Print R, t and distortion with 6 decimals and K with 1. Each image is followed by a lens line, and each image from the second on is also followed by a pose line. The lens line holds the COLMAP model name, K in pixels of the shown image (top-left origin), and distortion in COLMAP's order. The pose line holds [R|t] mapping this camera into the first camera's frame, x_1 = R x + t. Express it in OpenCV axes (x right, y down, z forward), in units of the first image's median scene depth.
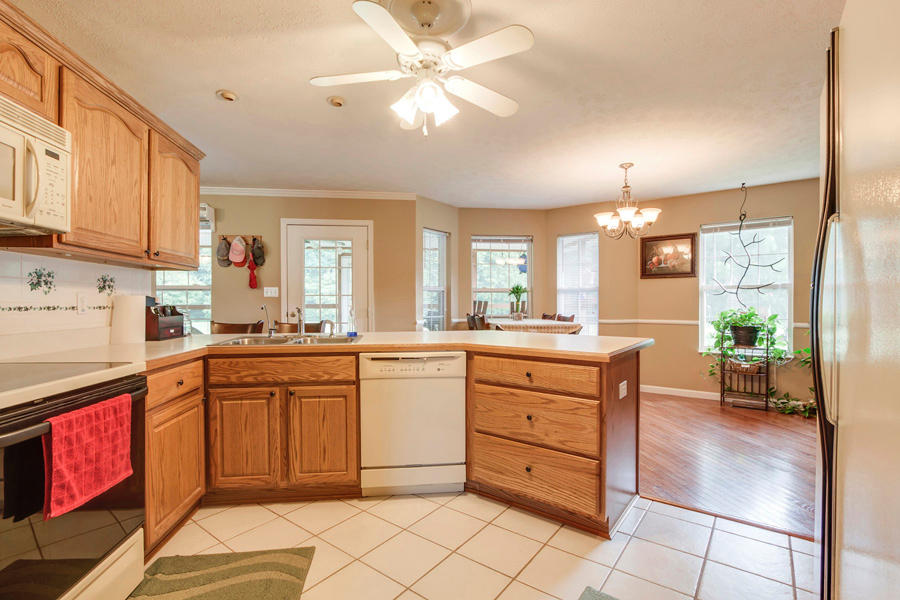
lens RADIAL K [[415.5, 0, 451.4], [0, 415.5, 305.4], [0, 0, 1]] dist [-0.022534, 0.003362]
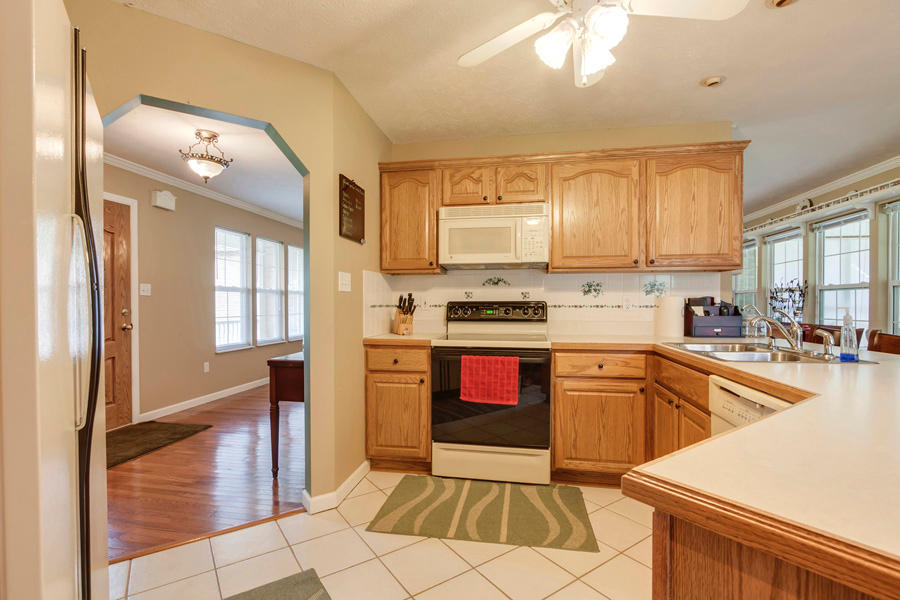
lens RADIAL K [[415.5, 0, 445.7], [0, 415.5, 304.8], [0, 0, 1]] dist [-0.022534, 0.003362]
pose [[-0.312832, 0.006447, -0.949787, 0.312870], [-0.002560, 0.999968, 0.007631, -0.004328], [0.949805, 0.004818, -0.312805, 0.420929]]
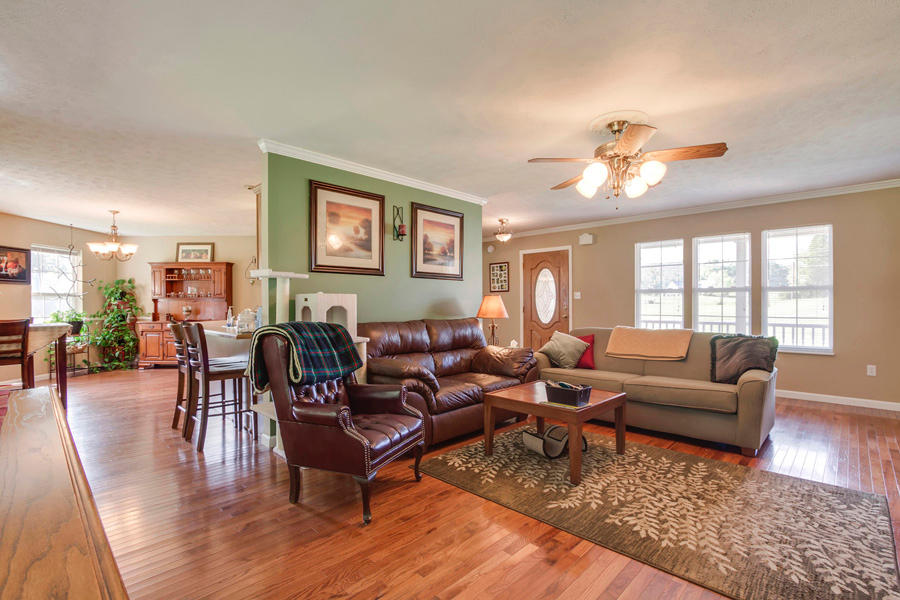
lens RADIAL K [[415.5, 0, 454.1], [0, 415.5, 303.1], [0, 0, 1]] dist [-0.022534, 0.003362]
pose [[-0.620832, 0.004258, 0.783932, -1.325546], [0.007087, 0.999975, 0.000181, -0.005029], [-0.783912, 0.005668, -0.620847, 0.851205]]
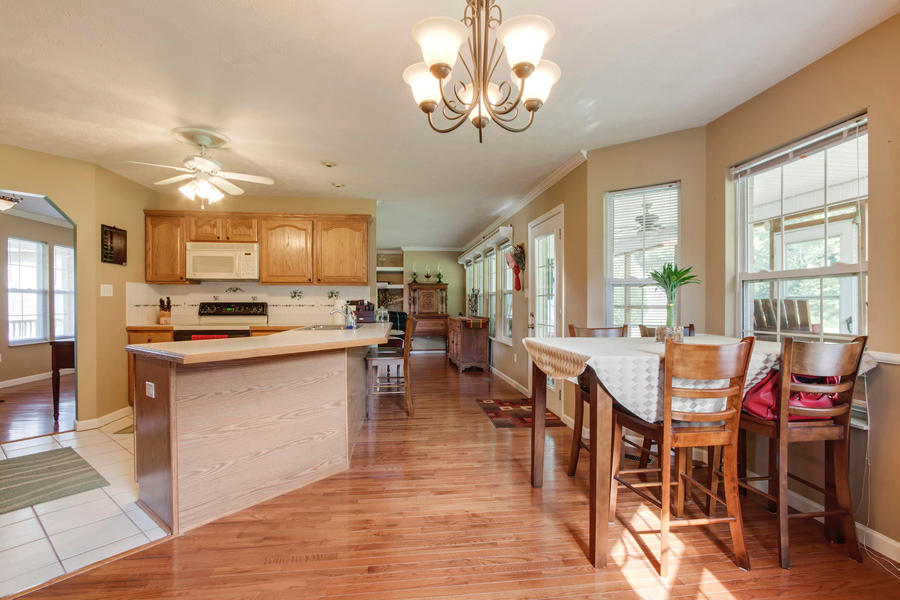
lens RADIAL K [[415.5, 0, 446.4], [0, 415.5, 304.8], [0, 0, 1]] dist [-0.022534, 0.003362]
pose [[-0.009583, 0.004425, -0.999944, 0.706878], [-0.004489, 0.999980, 0.004468, -0.006136], [0.999944, 0.004531, -0.009563, 0.863897]]
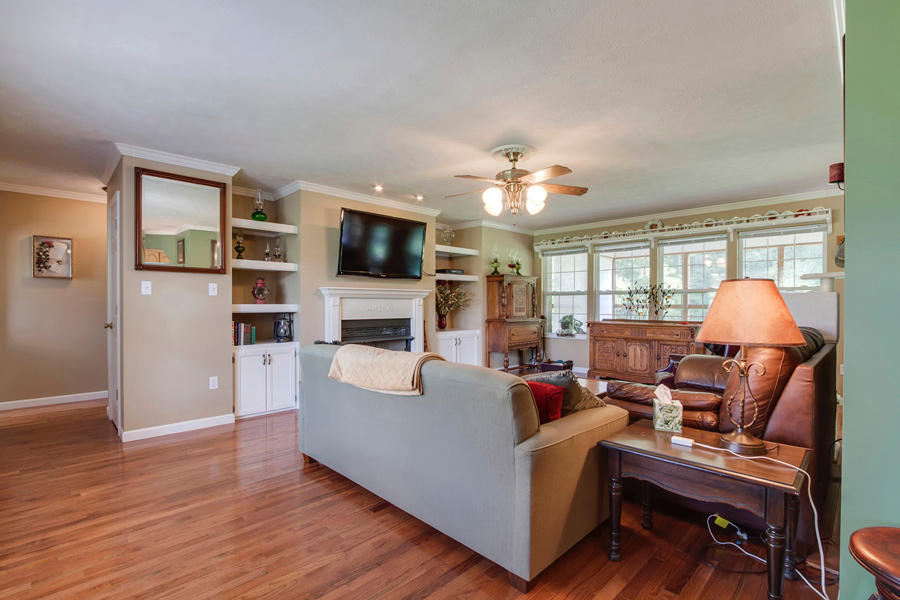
lens RADIAL K [[415.5, 0, 450.7], [0, 415.5, 303.6], [0, 0, 1]] dist [-0.022534, 0.003362]
pose [[0.601399, 0.003300, -0.798942, -0.354077], [-0.005148, 0.999987, 0.000255, -0.001135], [0.798932, 0.003960, 0.601408, -0.377306]]
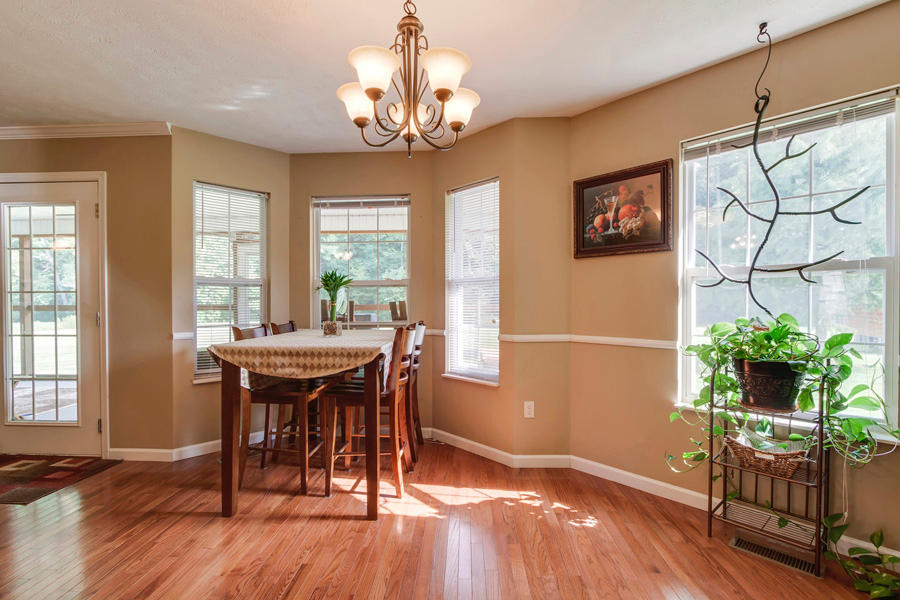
lens RADIAL K [[415.5, 0, 451.4], [0, 415.5, 305.0], [0, 0, 1]] dist [-0.022534, 0.003362]
pose [[0.985339, 0.001660, -0.170602, 0.474272], [-0.001783, 0.999998, -0.000568, -0.004741], [0.170601, 0.000864, 0.985340, 0.537844]]
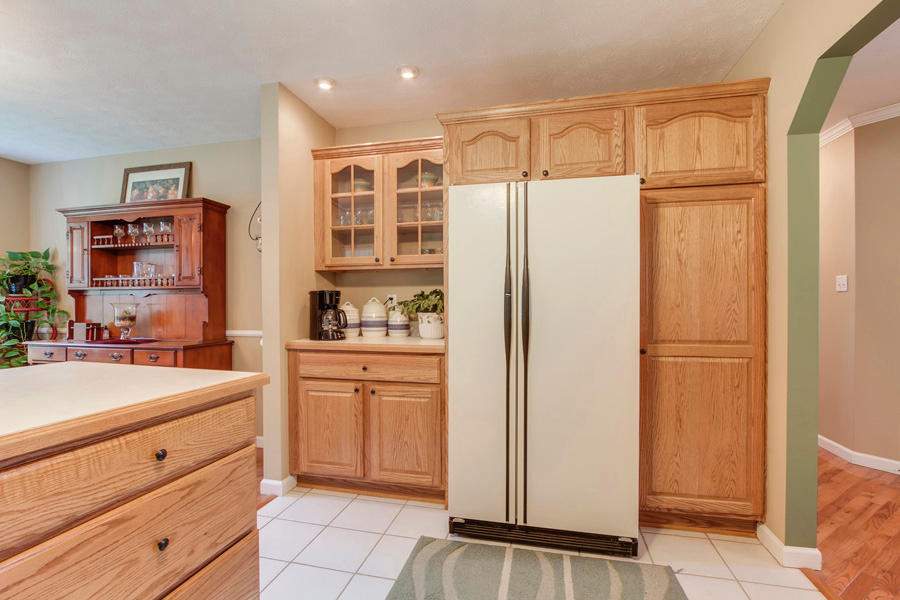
lens RADIAL K [[415.5, 0, 445.7], [0, 415.5, 305.2], [0, 0, 1]] dist [-0.022534, 0.003362]
pose [[-0.412725, -0.002758, 0.910852, -0.179582], [0.005294, 0.999971, 0.005426, -0.001984], [-0.910840, 0.007061, -0.412698, 0.434534]]
